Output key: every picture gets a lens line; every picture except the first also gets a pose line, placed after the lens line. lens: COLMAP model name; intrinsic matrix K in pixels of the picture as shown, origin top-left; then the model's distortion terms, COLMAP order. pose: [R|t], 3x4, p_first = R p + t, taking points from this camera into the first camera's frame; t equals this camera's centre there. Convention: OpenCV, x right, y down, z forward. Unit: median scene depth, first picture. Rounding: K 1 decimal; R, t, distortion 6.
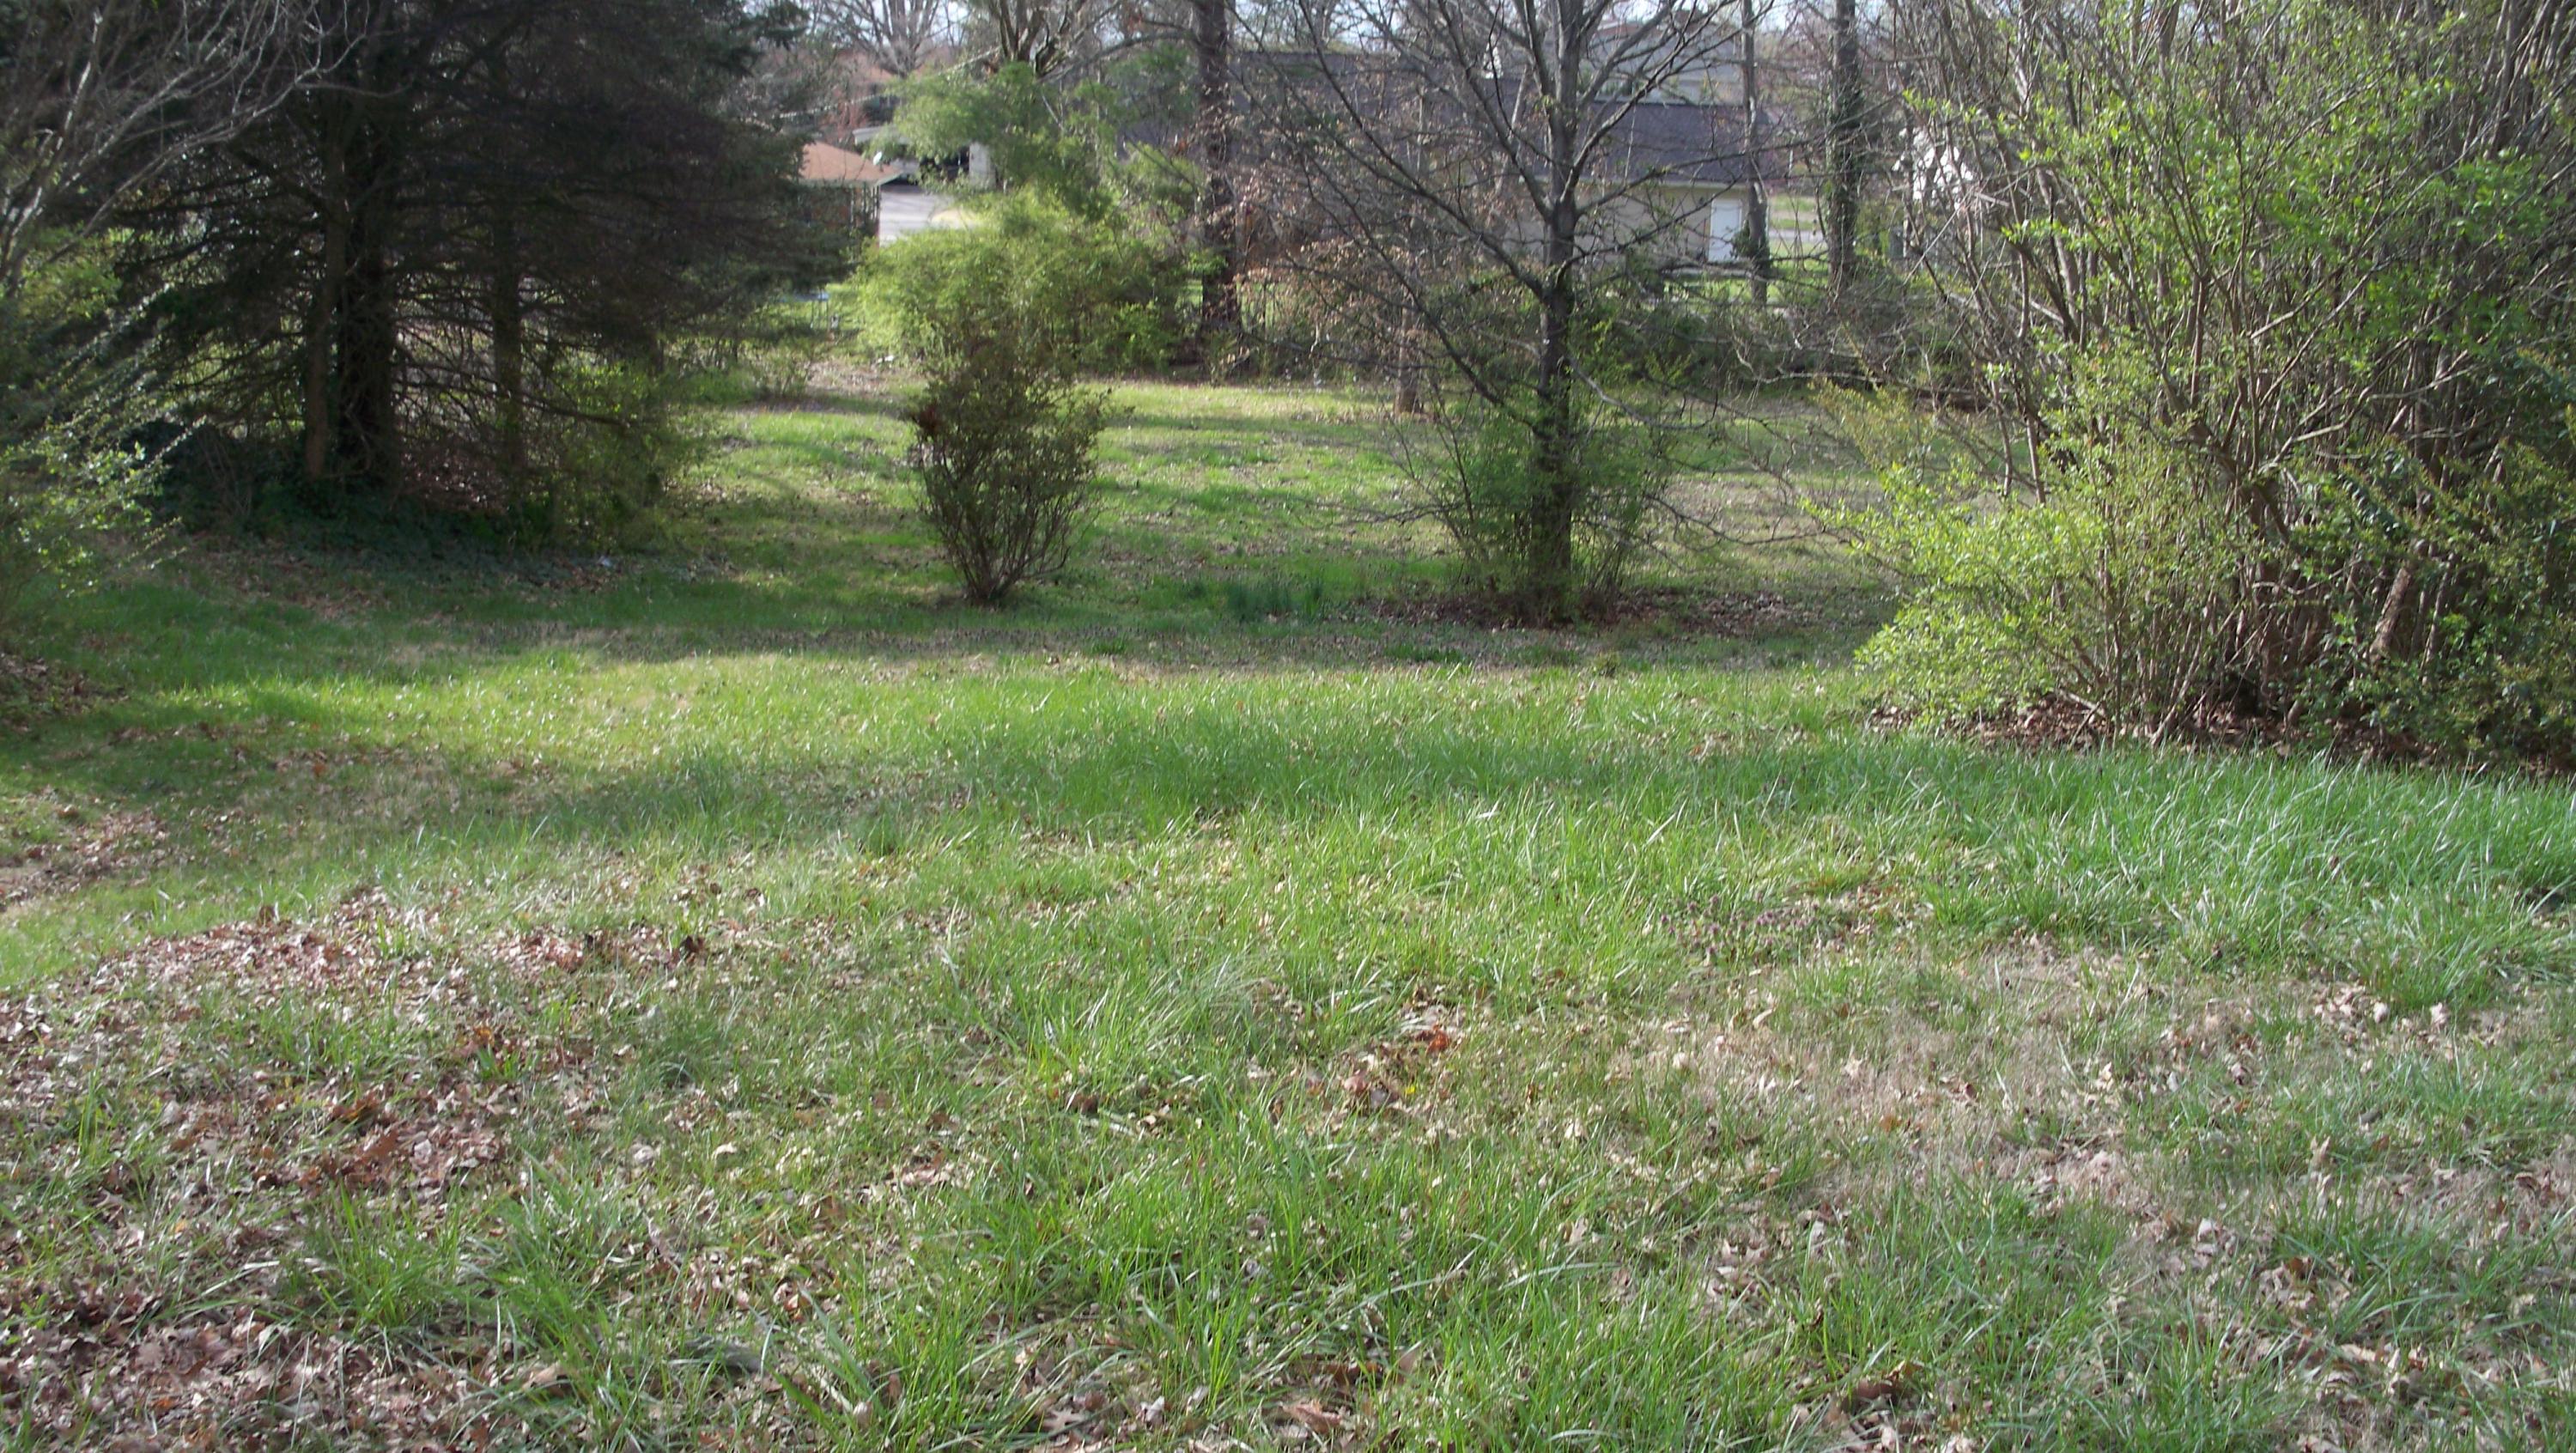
lens RADIAL K [[2839.7, 0, 1288.0], [0, 2839.7, 726.5], [0, 0, 1]] dist [-0.213037, 0.235429]
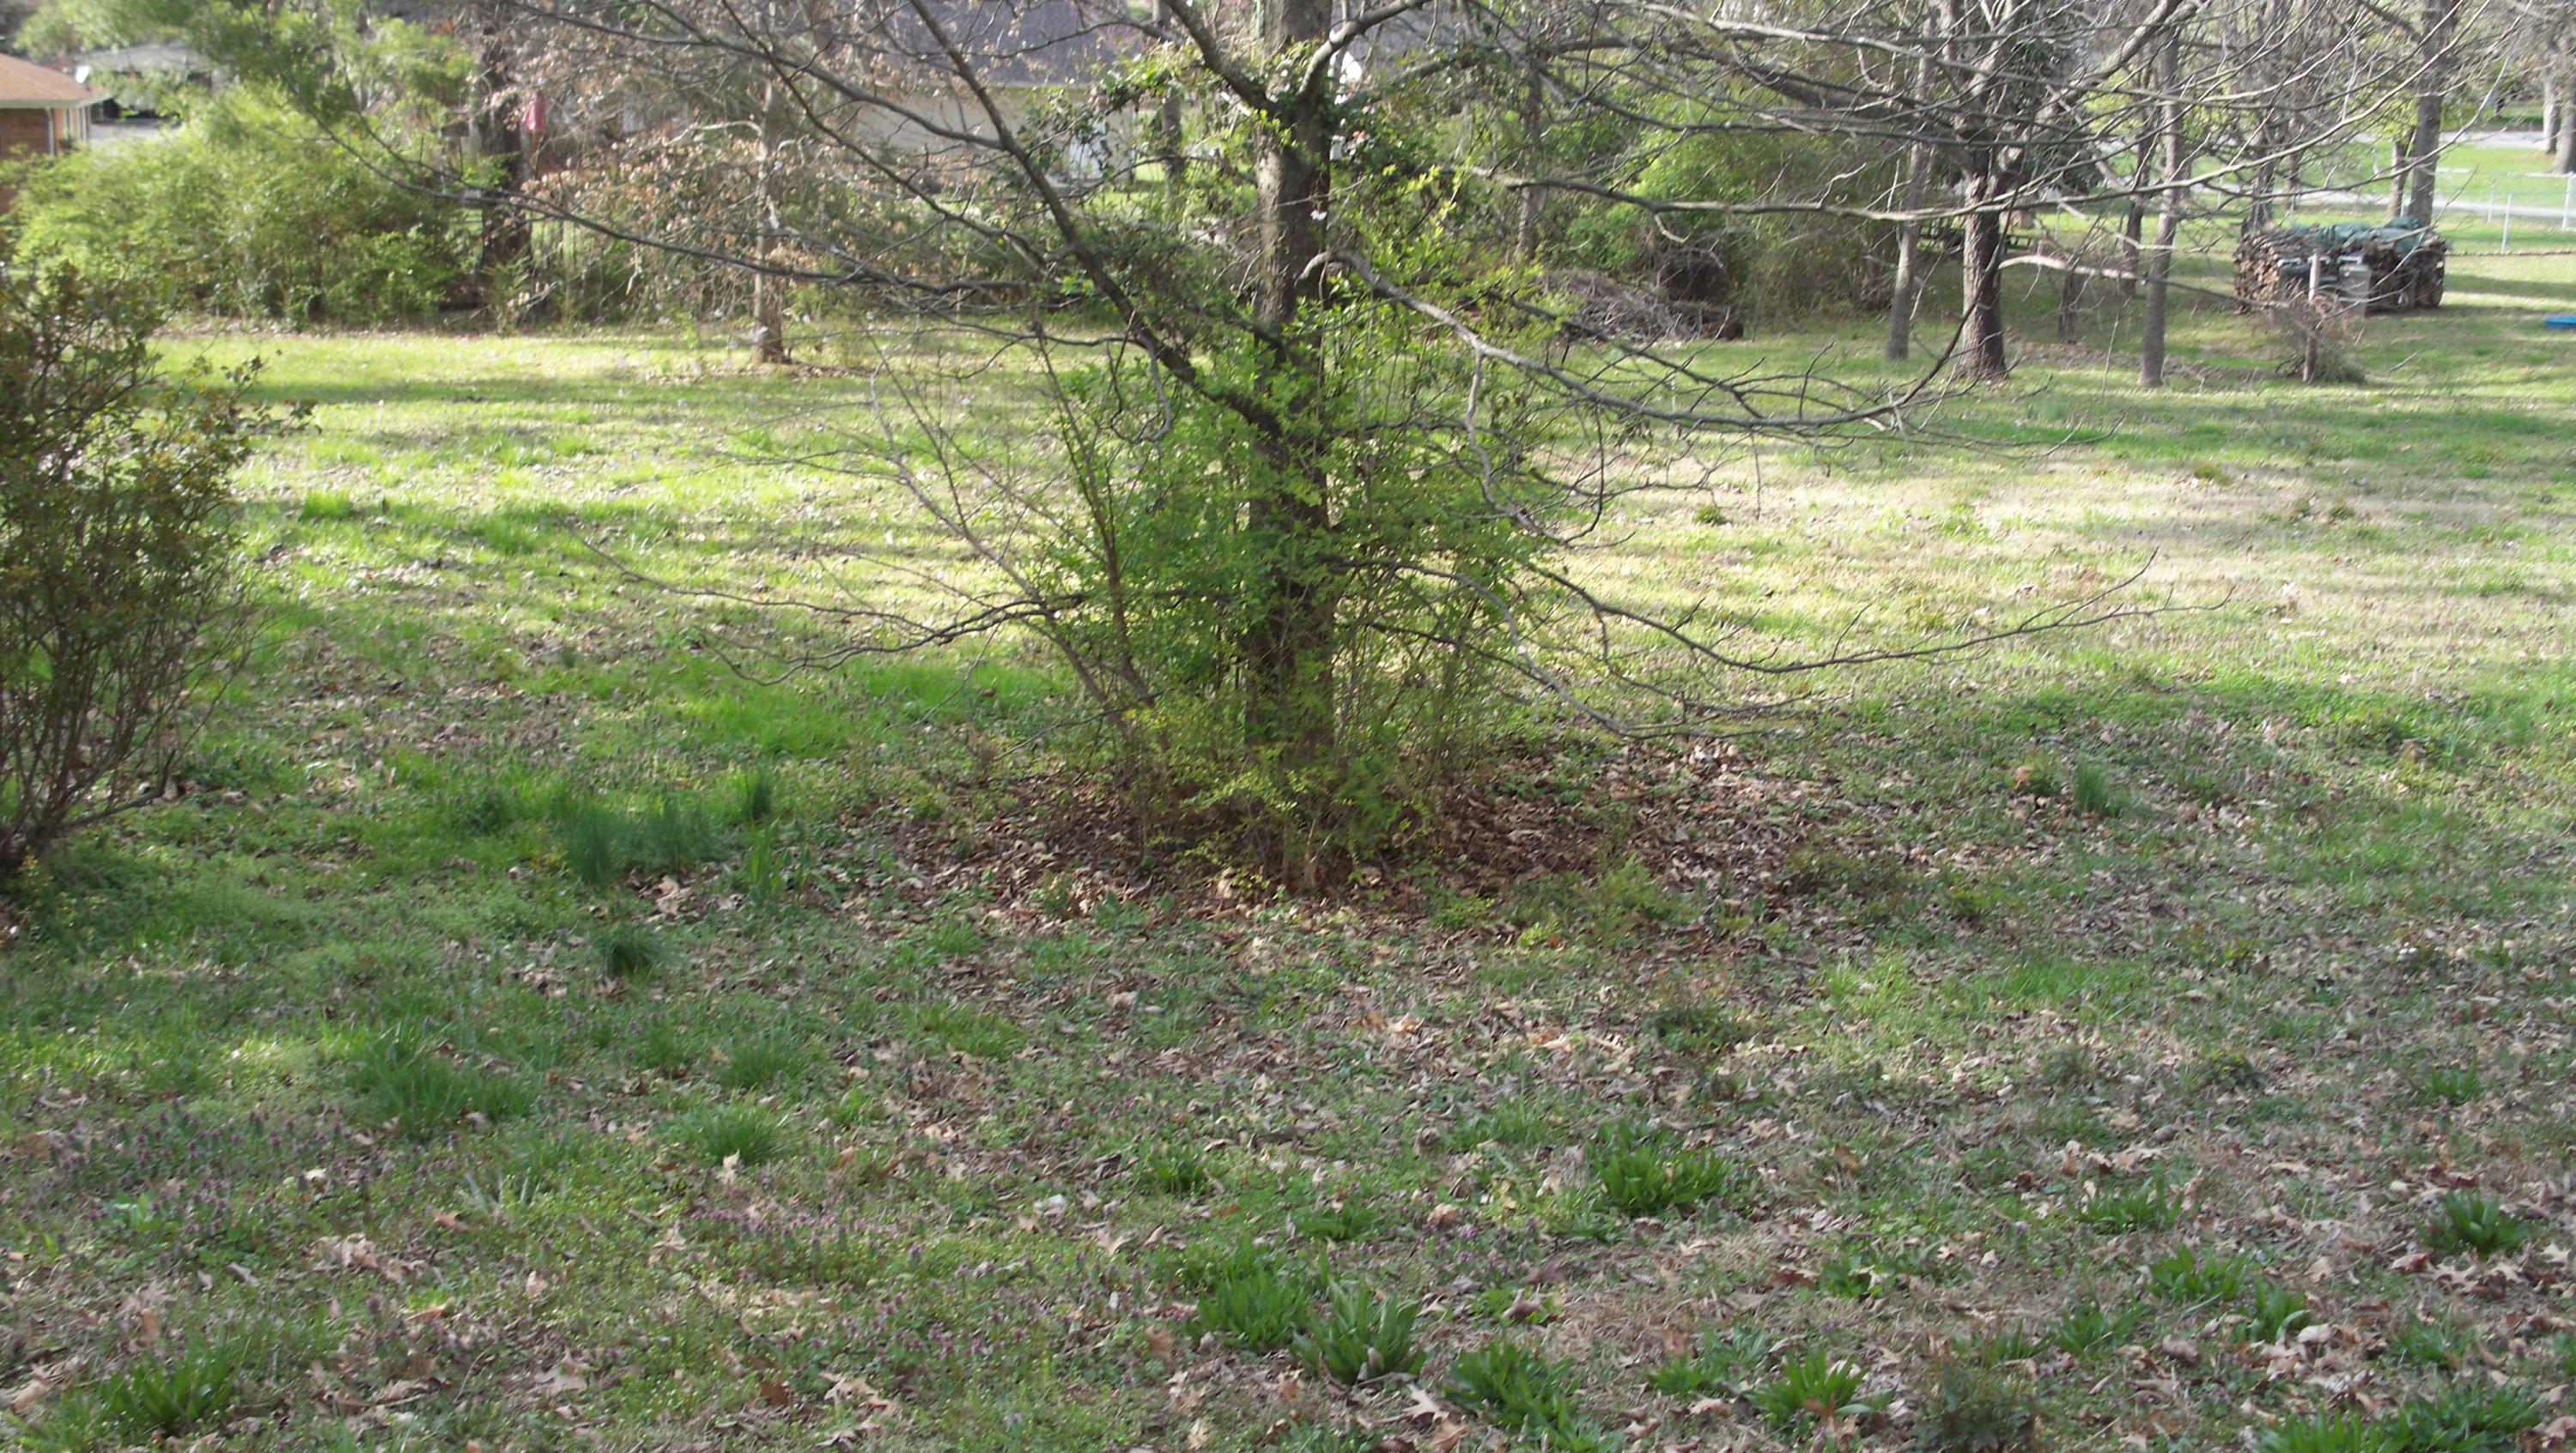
lens RADIAL K [[2839.7, 0, 1288.0], [0, 2839.7, 726.5], [0, 0, 1]] dist [-0.213037, 0.235429]
pose [[0.969419, -0.055996, 0.238939, -0.009877], [0.050292, 0.998287, 0.029907, -0.044807], [-0.240204, -0.016976, 0.970574, 0.362442]]
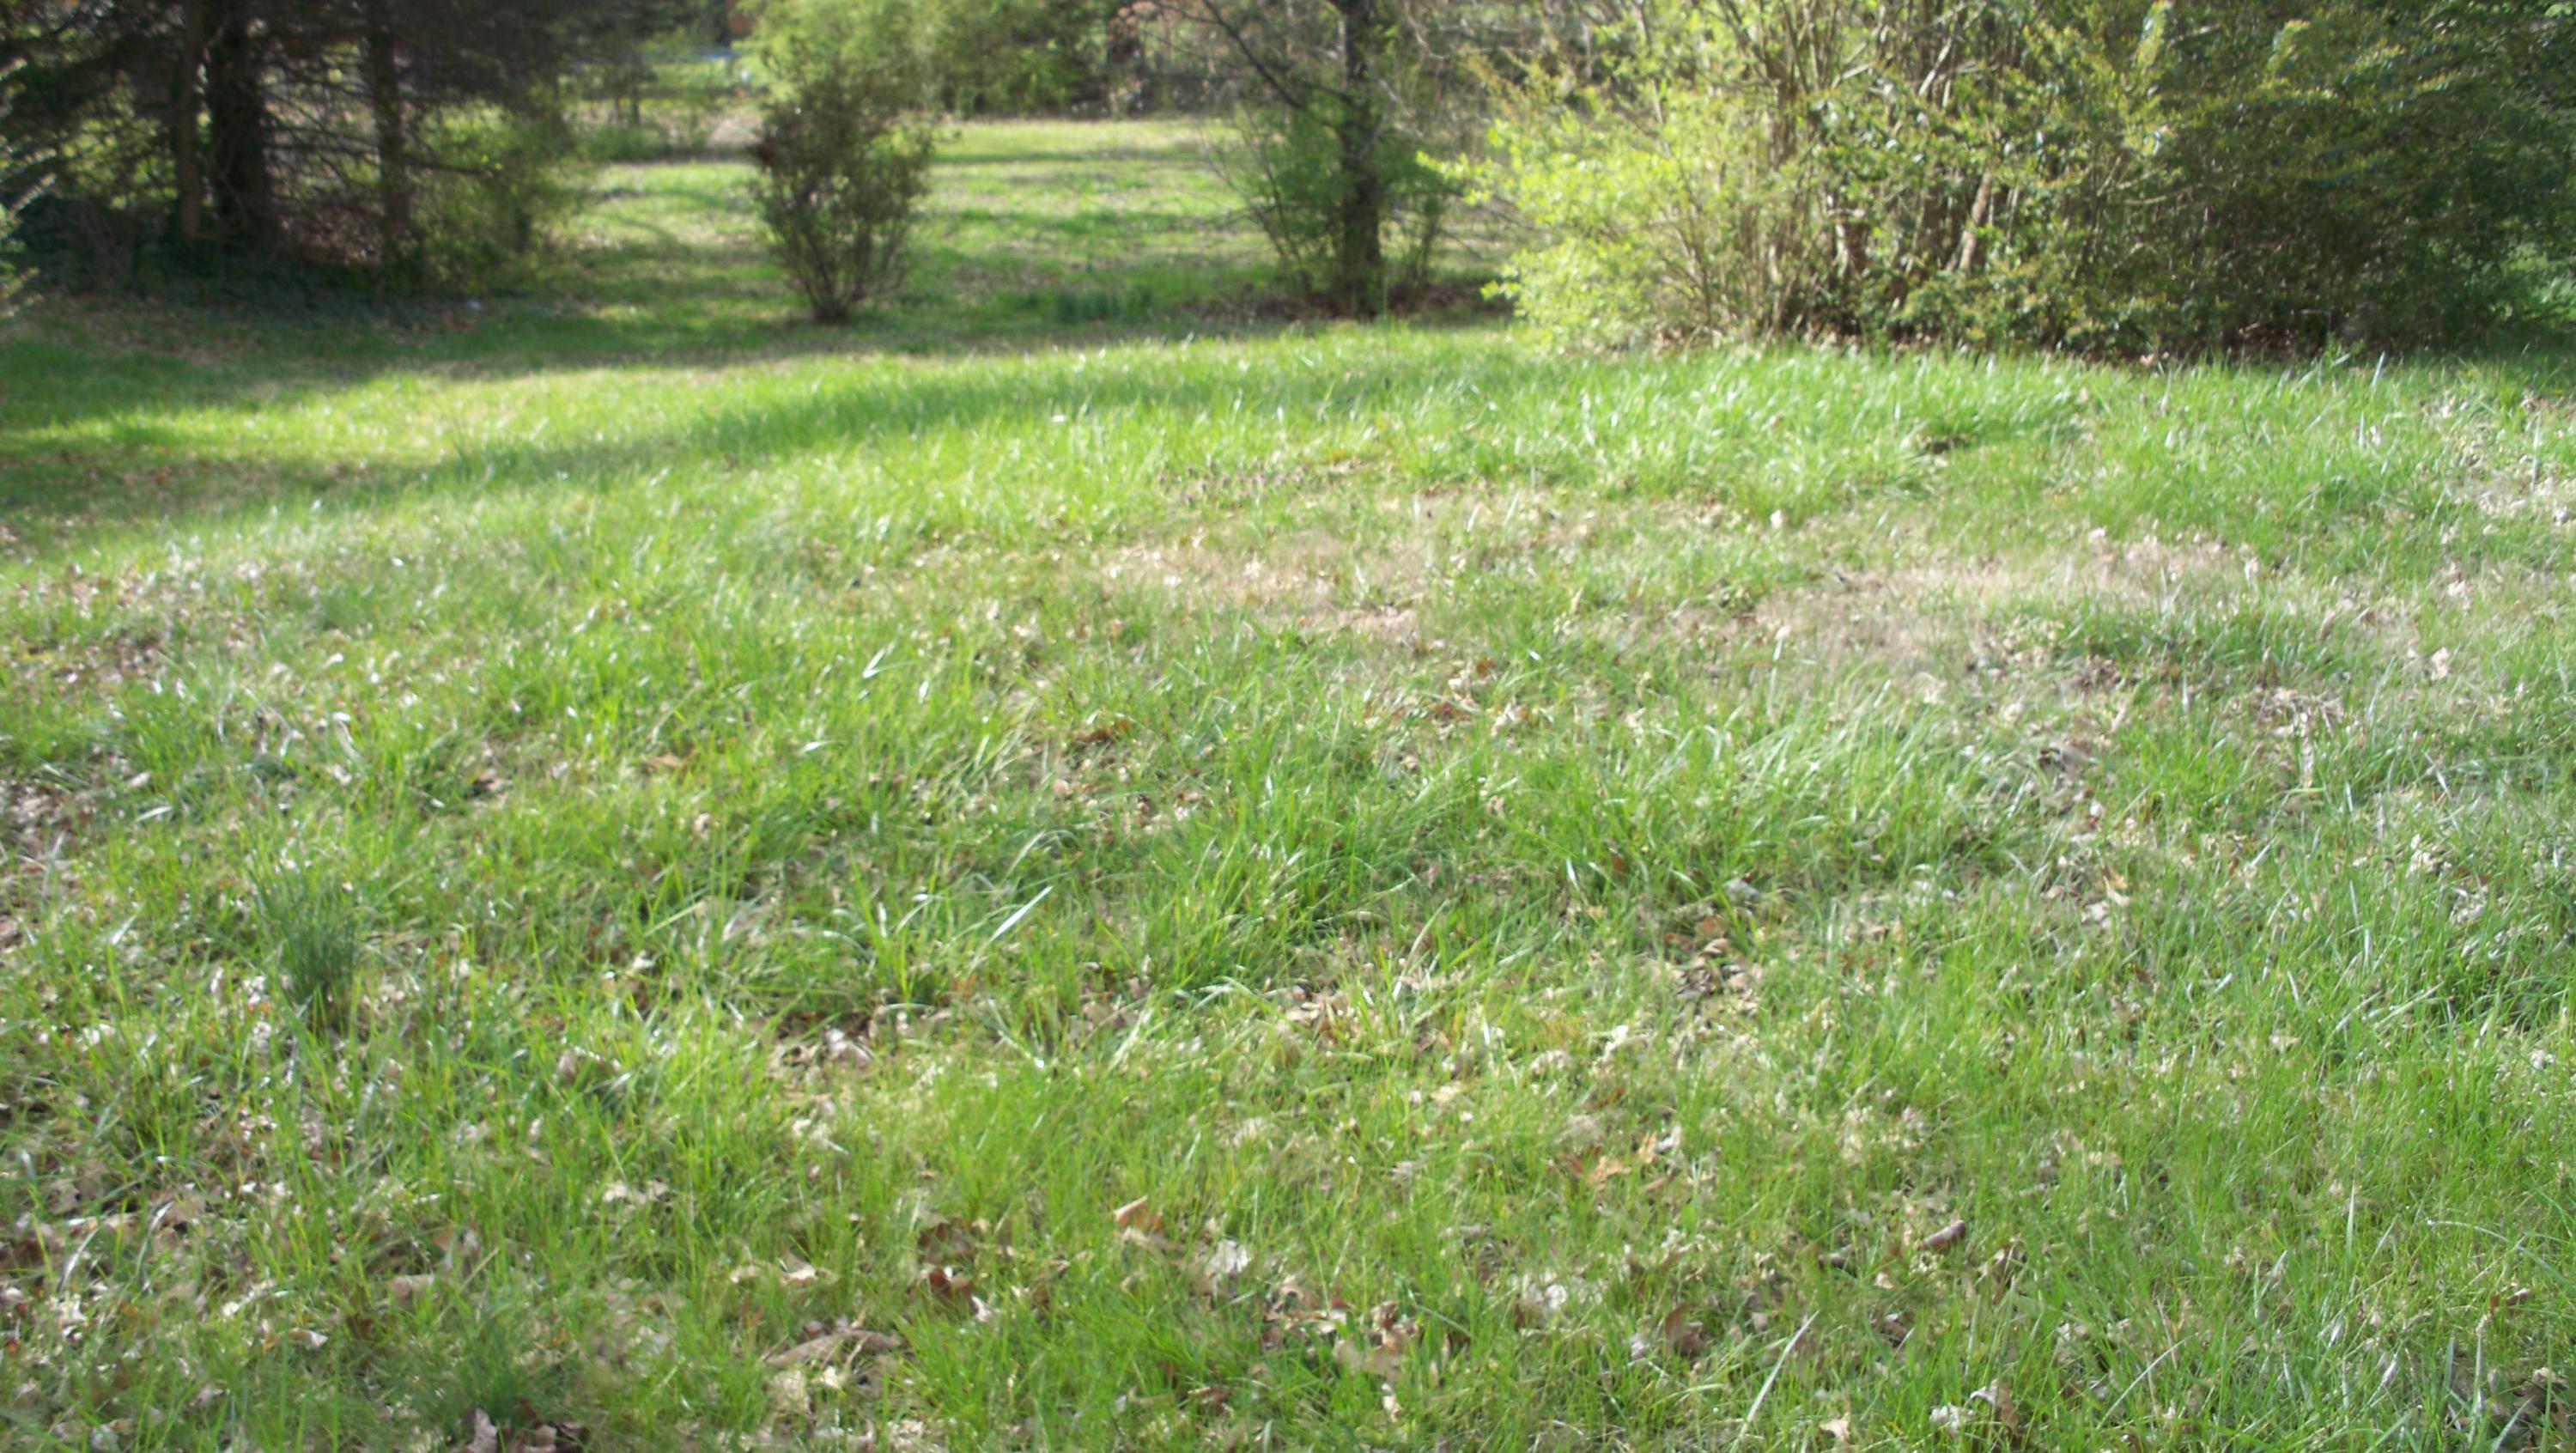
lens RADIAL K [[2839.7, 0, 1288.0], [0, 2839.7, 726.5], [0, 0, 1]] dist [-0.213037, 0.235429]
pose [[0.998866, -0.047346, 0.004942, 0.033936], [0.046708, 0.994827, 0.090213, 0.012856], [-0.009187, -0.089880, 0.995910, -0.042632]]
